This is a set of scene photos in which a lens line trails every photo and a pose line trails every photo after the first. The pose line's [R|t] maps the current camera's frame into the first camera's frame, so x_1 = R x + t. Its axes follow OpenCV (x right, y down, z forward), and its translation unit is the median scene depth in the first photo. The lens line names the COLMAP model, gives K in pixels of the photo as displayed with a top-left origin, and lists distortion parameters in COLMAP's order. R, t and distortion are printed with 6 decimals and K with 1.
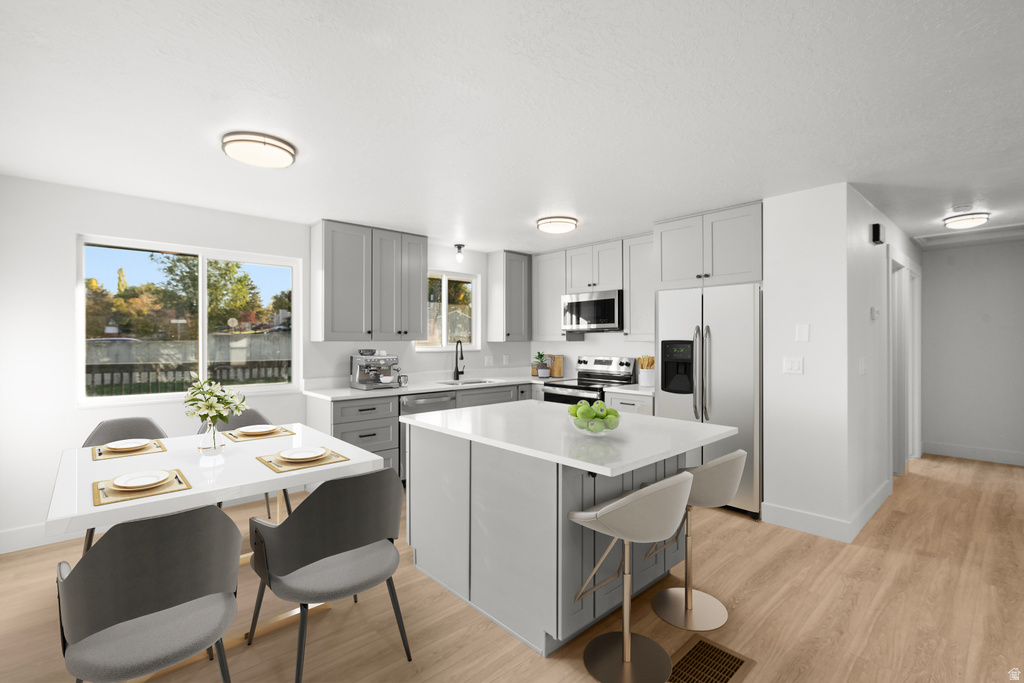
lens RADIAL K [[458.3, 0, 516.2], [0, 458.3, 340.7], [0, 0, 1]] dist [-0.000163, 0.001113]
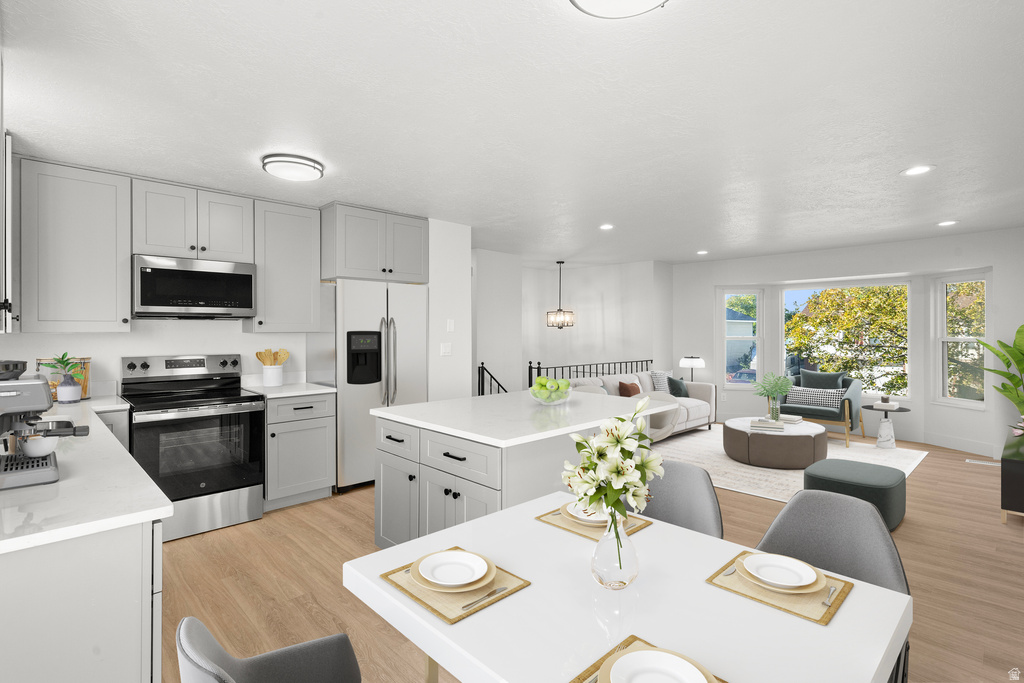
lens RADIAL K [[492.7, 0, 492.4], [0, 492.7, 326.4], [0, 0, 1]] dist [-0.017466, -0.000055]
pose [[-0.013777, 0.006419, 0.999884, -0.591312], [0.000206, 0.999979, -0.006417, -0.003008], [-0.999905, 0.000118, -0.013778, 0.616041]]
